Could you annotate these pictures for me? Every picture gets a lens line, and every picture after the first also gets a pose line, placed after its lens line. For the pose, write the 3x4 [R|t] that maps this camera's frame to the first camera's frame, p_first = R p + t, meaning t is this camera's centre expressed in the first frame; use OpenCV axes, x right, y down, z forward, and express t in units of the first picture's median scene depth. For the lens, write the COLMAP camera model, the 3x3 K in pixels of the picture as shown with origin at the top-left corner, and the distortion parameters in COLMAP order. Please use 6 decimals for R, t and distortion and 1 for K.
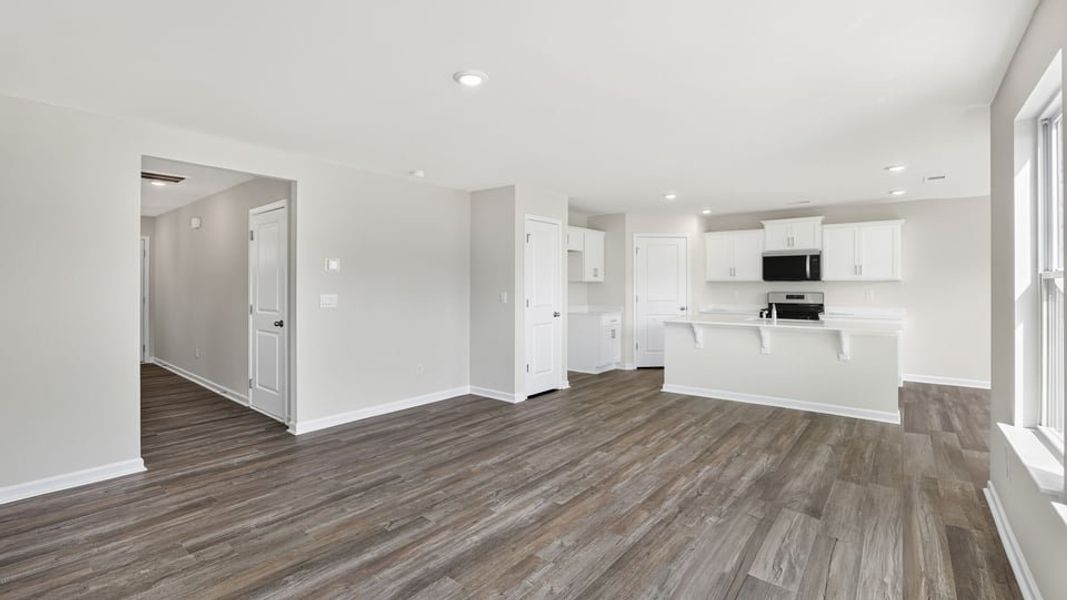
lens RADIAL K [[467.2, 0, 523.5], [0, 467.2, 290.5], [0, 0, 1]] dist [-0.032257, 0.011221]
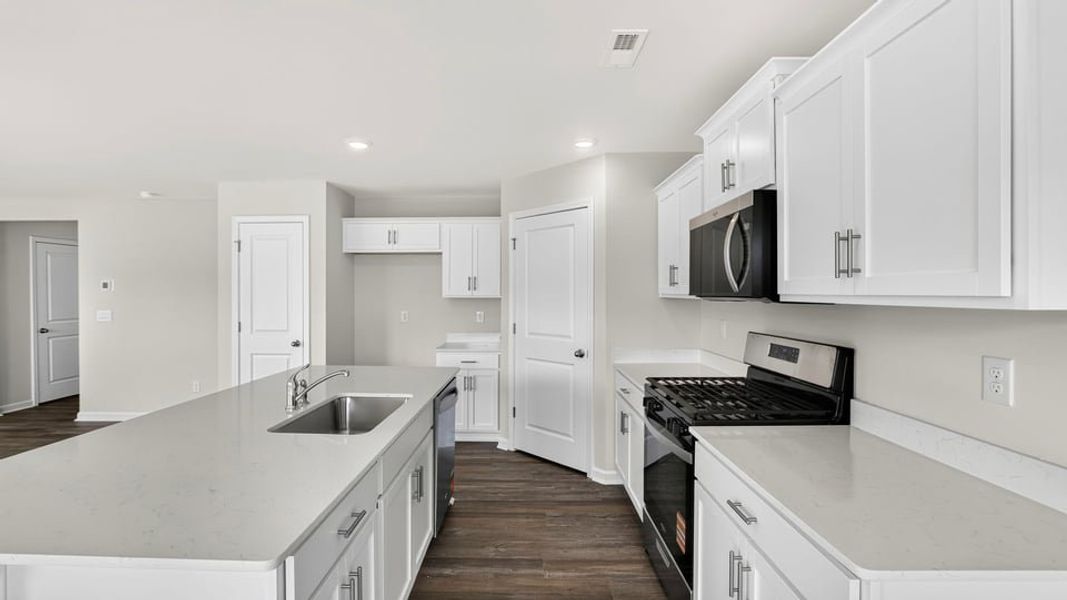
lens RADIAL K [[477.5, 0, 524.7], [0, 477.5, 298.9], [0, 0, 1]] dist [-0.041963, 0.013919]
pose [[0.611665, 0.007964, -0.791077, 0.813693], [-0.008250, 0.999959, 0.003688, -0.023580], [0.791074, 0.004271, 0.611706, 0.753334]]
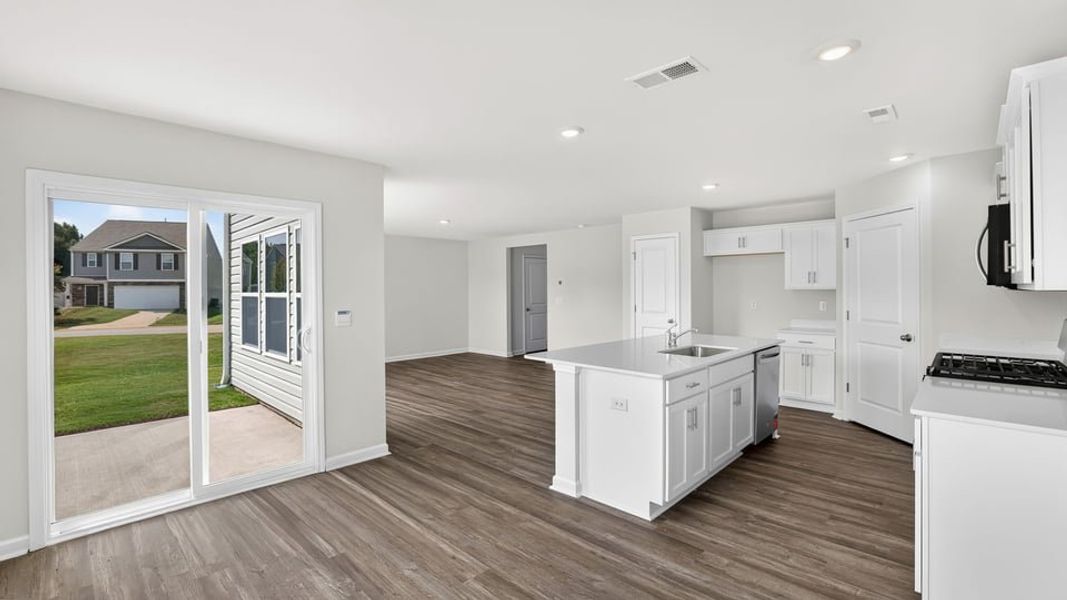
lens RADIAL K [[467.2, 0, 523.5], [0, 467.2, 290.5], [0, 0, 1]] dist [-0.032257, 0.011221]
pose [[-0.098145, 0.004045, -0.995164, 1.073898], [-0.004461, 0.999980, 0.004504, -0.020935], [0.995162, 0.004881, -0.098125, 0.698777]]
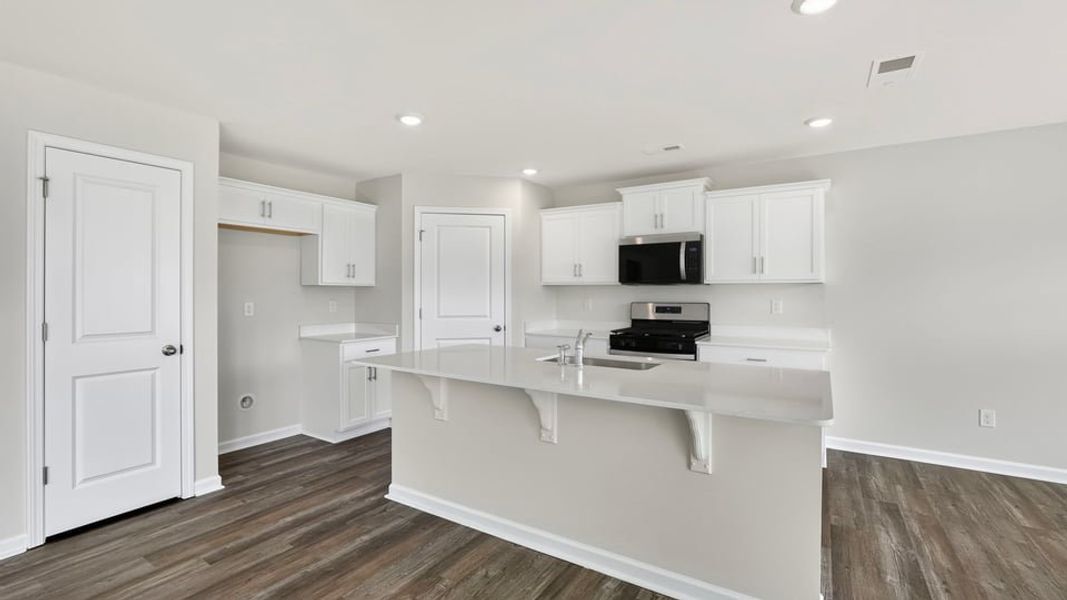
lens RADIAL K [[467.2, 0, 523.5], [0, 467.2, 290.5], [0, 0, 1]] dist [-0.032257, 0.011221]
pose [[0.994722, -0.000715, 0.102607, 0.360273], [0.002159, 0.999900, -0.013956, -0.004253], [-0.102587, 0.014104, 0.994624, 0.432704]]
